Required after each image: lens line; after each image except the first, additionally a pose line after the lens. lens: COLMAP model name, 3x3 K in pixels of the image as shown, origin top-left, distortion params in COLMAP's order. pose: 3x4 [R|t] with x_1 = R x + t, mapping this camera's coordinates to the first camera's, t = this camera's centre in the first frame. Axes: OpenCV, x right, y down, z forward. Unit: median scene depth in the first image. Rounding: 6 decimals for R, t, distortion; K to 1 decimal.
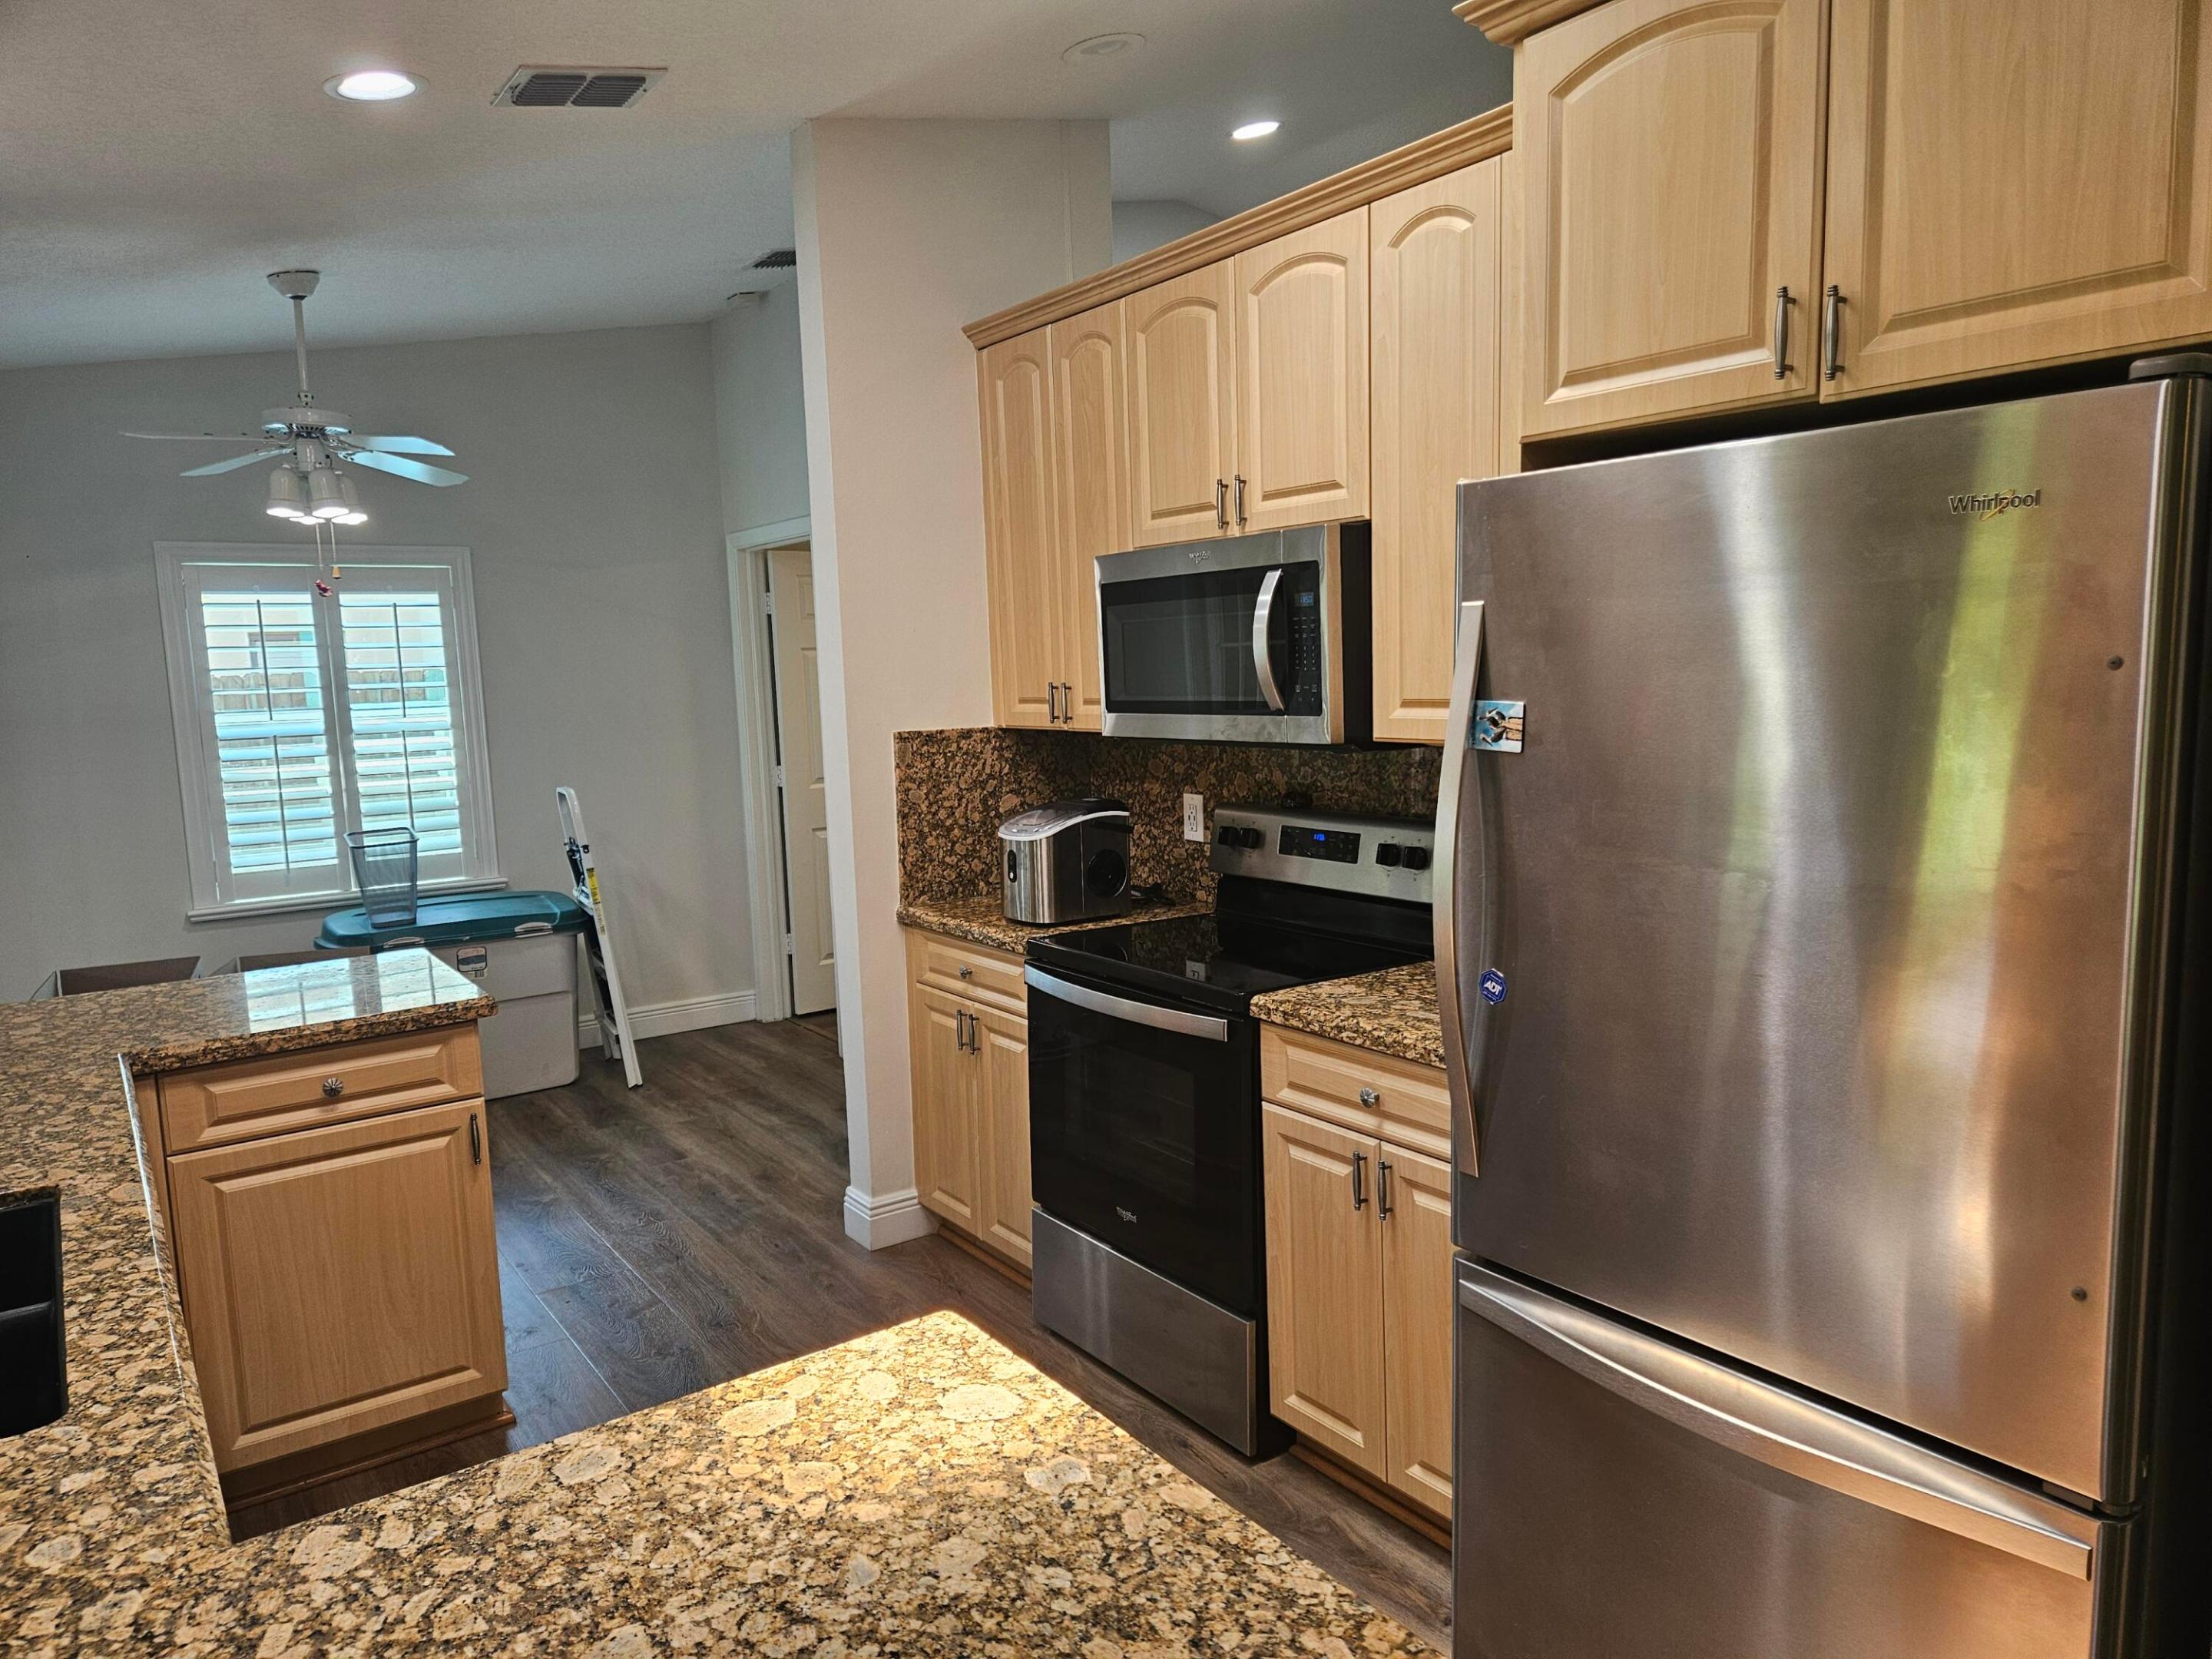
lens RADIAL K [[1478.5, 0, 1110.9], [0, 1478.5, 837.0], [0, 0, 1]] dist [0.064622, -0.048052]
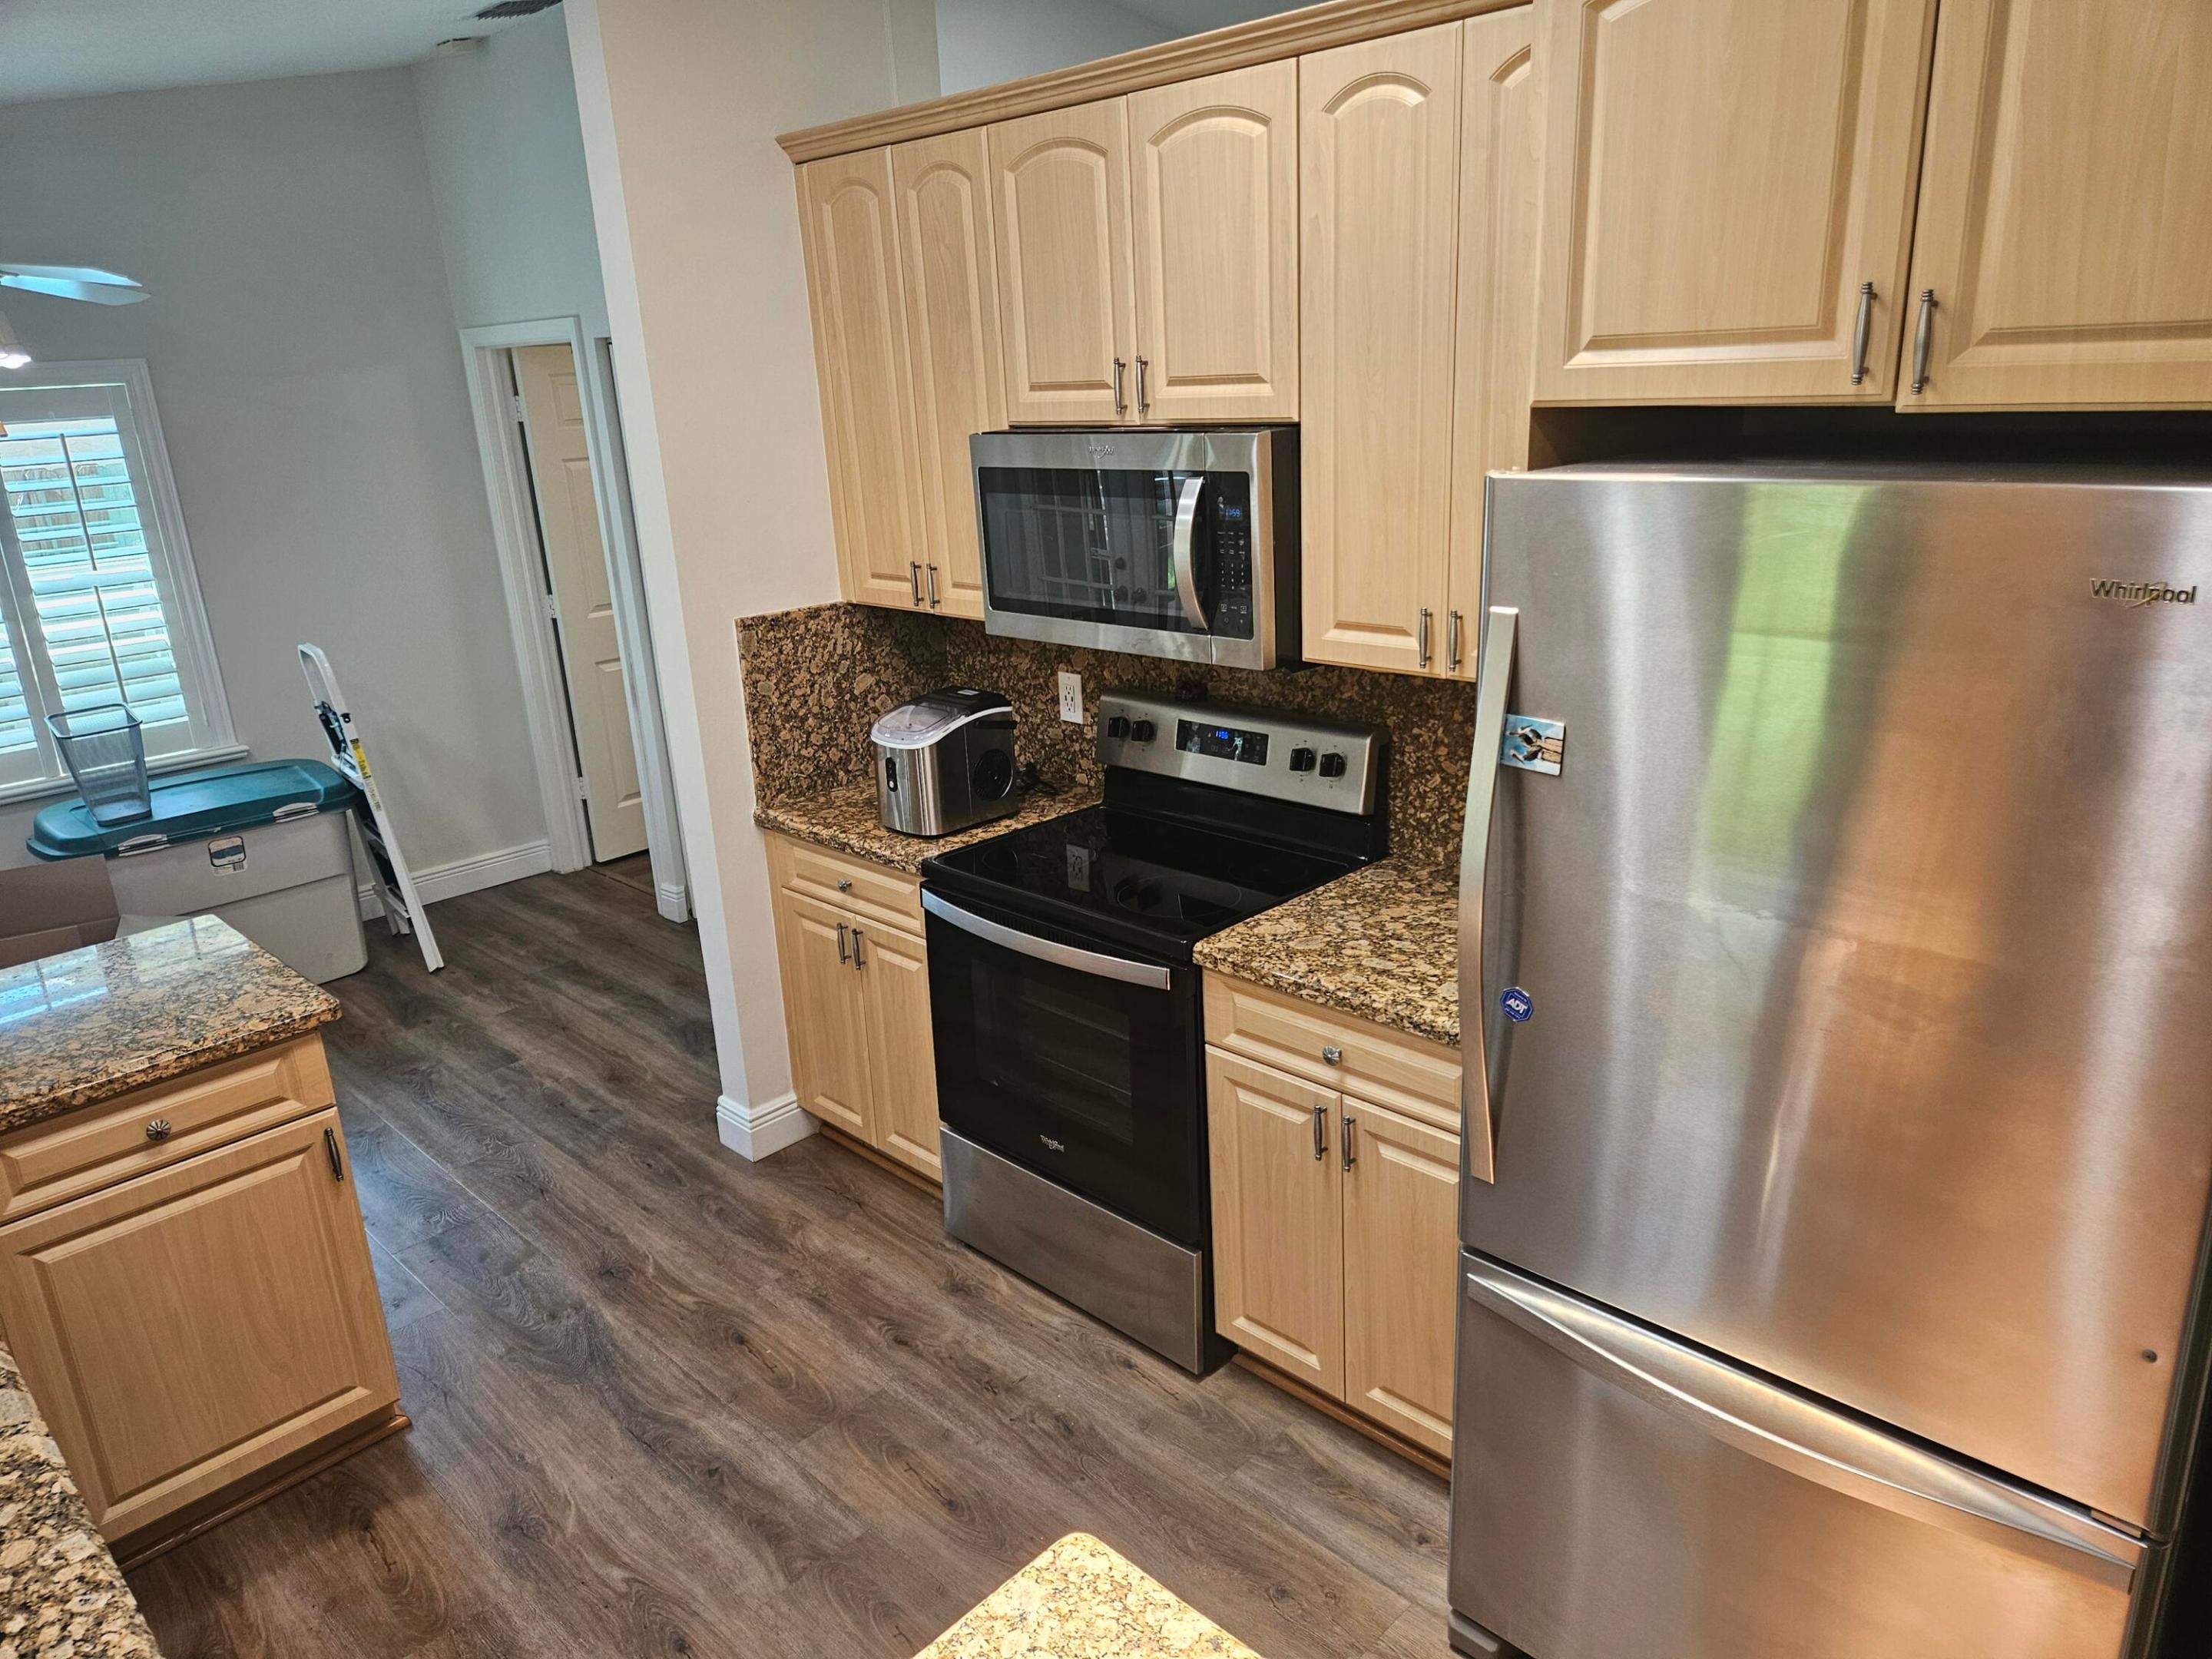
lens RADIAL K [[1478.5, 0, 1125.2], [0, 1478.5, 829.2], [0, 0, 1]] dist [0.064622, -0.048052]
pose [[0.983662, -0.066460, 0.167308, -0.089705], [0.036735, 0.983908, 0.174859, -0.115534], [-0.176237, -0.165856, 0.970274, 0.076145]]
